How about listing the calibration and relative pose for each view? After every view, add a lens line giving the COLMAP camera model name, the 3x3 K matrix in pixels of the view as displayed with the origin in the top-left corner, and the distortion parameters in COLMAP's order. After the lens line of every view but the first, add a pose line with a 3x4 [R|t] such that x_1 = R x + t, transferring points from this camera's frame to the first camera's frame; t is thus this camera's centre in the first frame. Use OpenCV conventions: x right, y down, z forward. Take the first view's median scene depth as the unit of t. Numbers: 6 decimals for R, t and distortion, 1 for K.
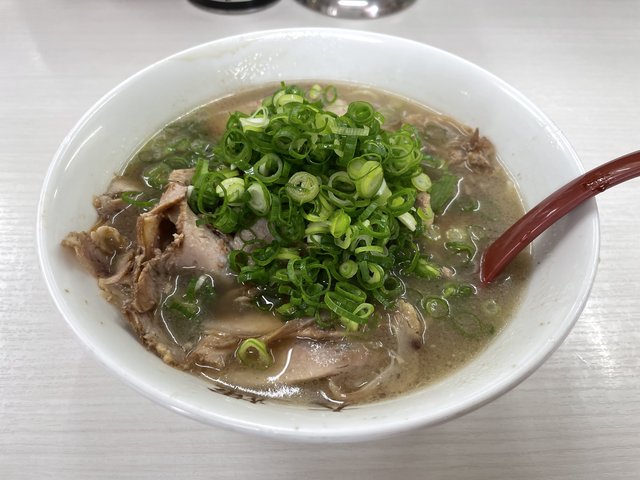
lens RADIAL K [[484.5, 0, 320.0], [0, 484.5, 240.0], [0, 0, 1]] dist [0.002054, 0.001342]
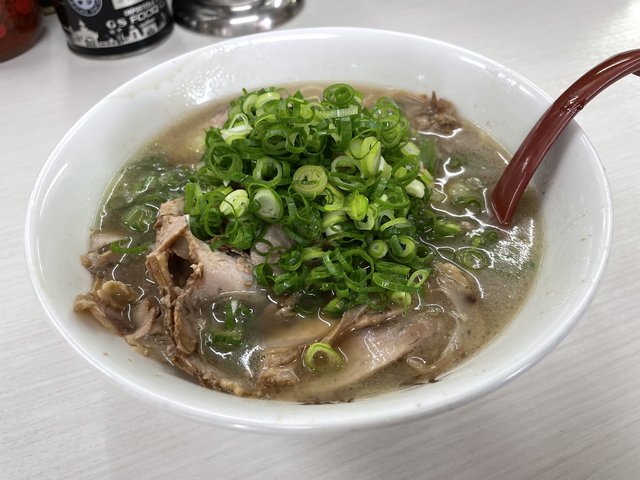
lens RADIAL K [[490.8, 0, 320.0], [0, 490.8, 240.0], [0, 0, 1]] dist [0.000249, 0.000030]
pose [[0.947452, -0.278594, 0.157225, -0.200912], [0.285759, 0.957988, -0.024511, 0.033412], [-0.143791, 0.068152, 0.987259, 0.042162]]
